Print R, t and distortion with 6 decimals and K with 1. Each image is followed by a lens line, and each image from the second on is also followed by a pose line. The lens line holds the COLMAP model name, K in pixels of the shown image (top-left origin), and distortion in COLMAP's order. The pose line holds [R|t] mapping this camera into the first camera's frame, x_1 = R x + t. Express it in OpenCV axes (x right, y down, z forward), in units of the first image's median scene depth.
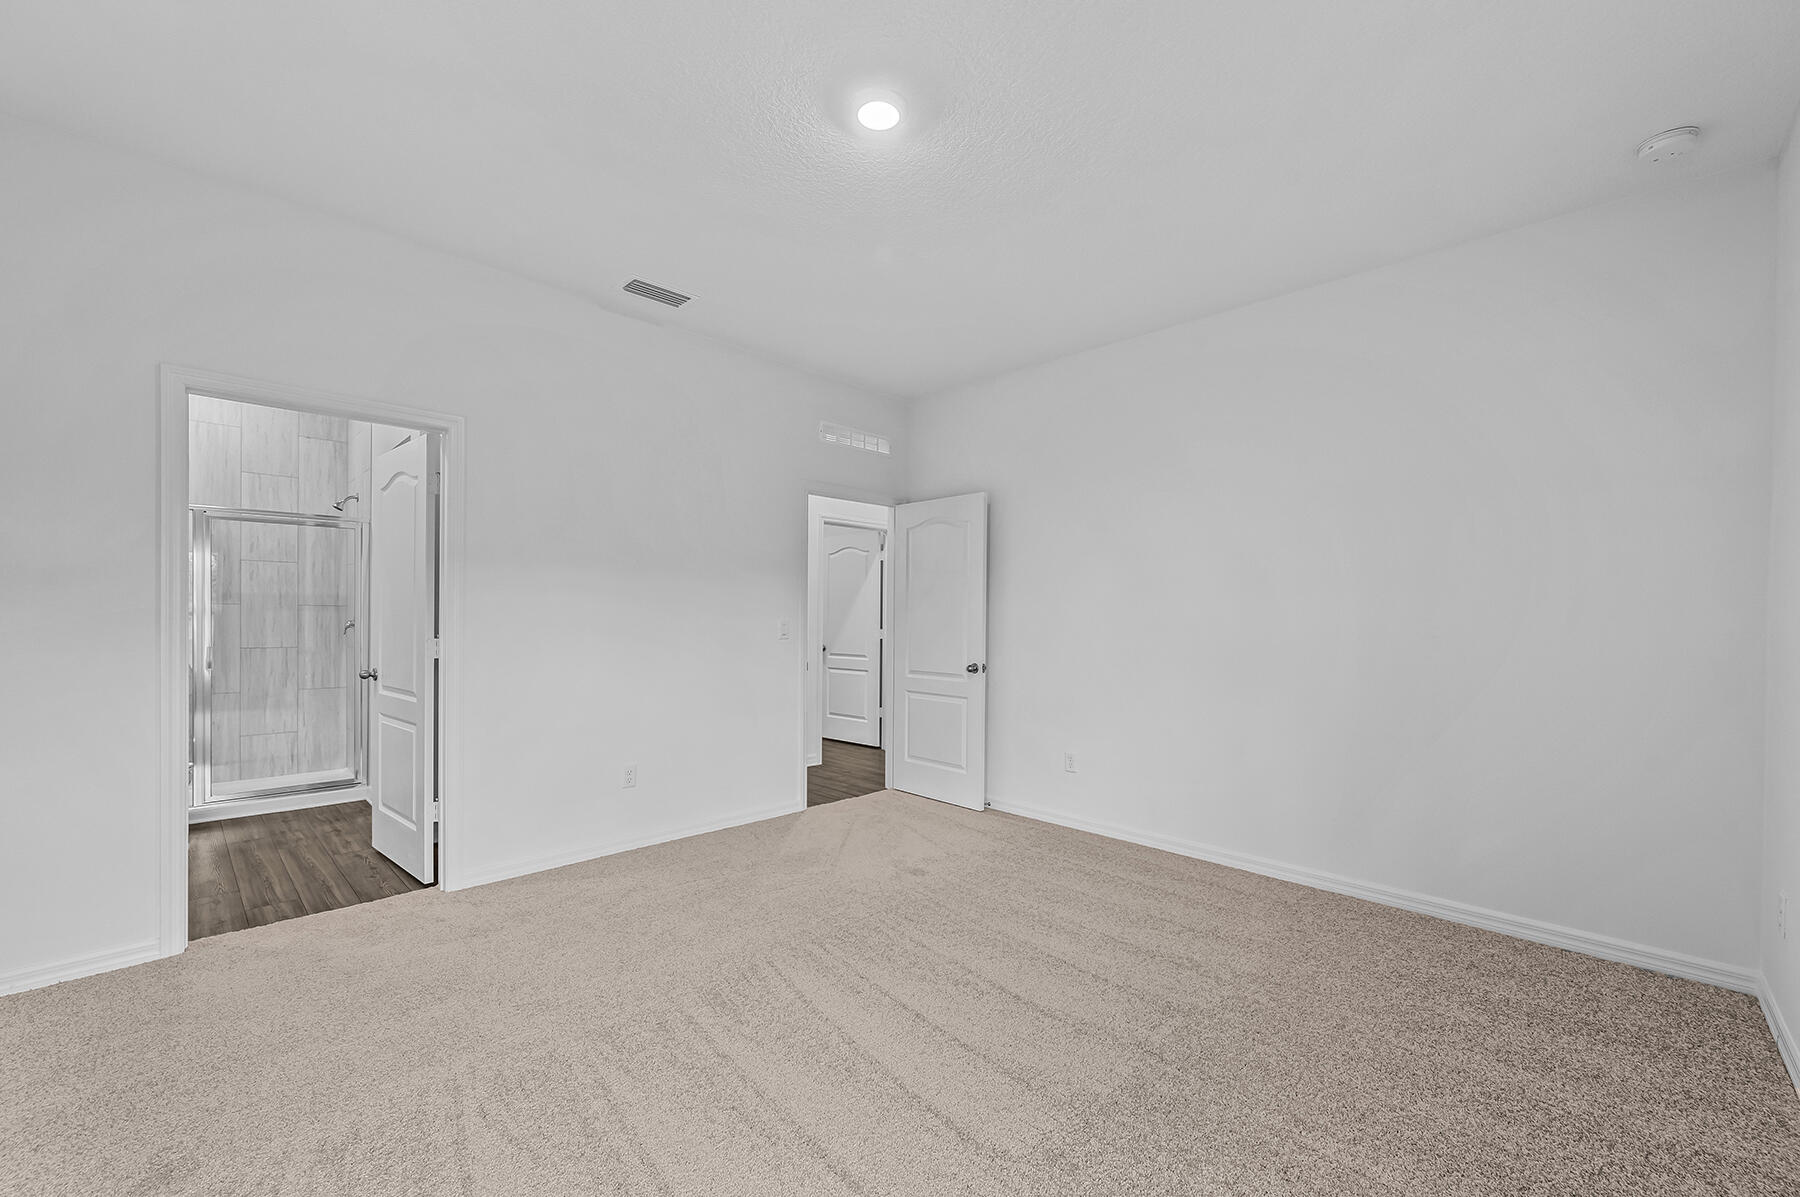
lens RADIAL K [[693.5, 0, 908.1], [0, 693.5, 606.6], [0, 0, 1]] dist [0.001232, 0.000058]
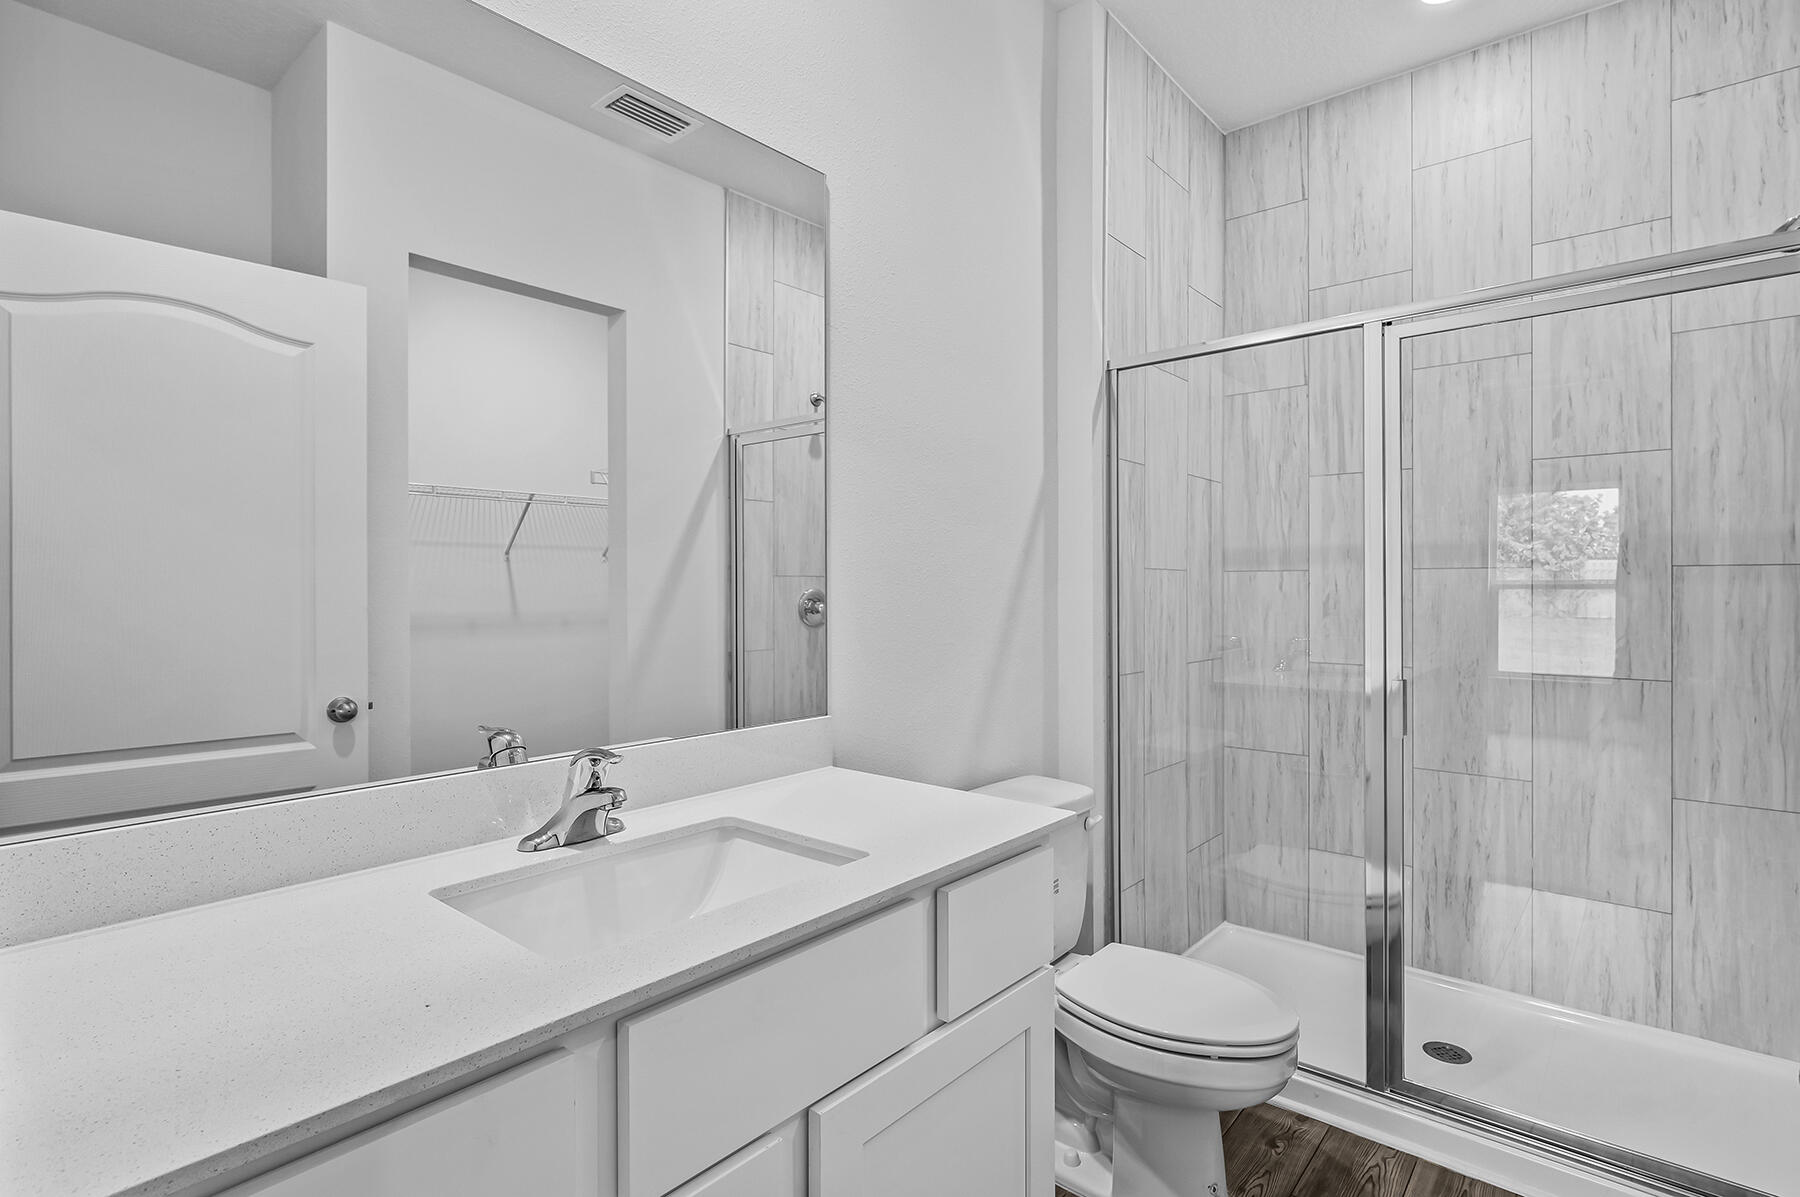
lens RADIAL K [[870.0, 0, 905.7], [0, 870.0, 595.4], [0, 0, 1]] dist [-0.006028, -0.000860]
pose [[0.088691, 0.000688, -0.996059, -0.466429], [0.006951, 0.999975, 0.001309, 0.009463], [0.996035, -0.007040, 0.088684, 0.563790]]
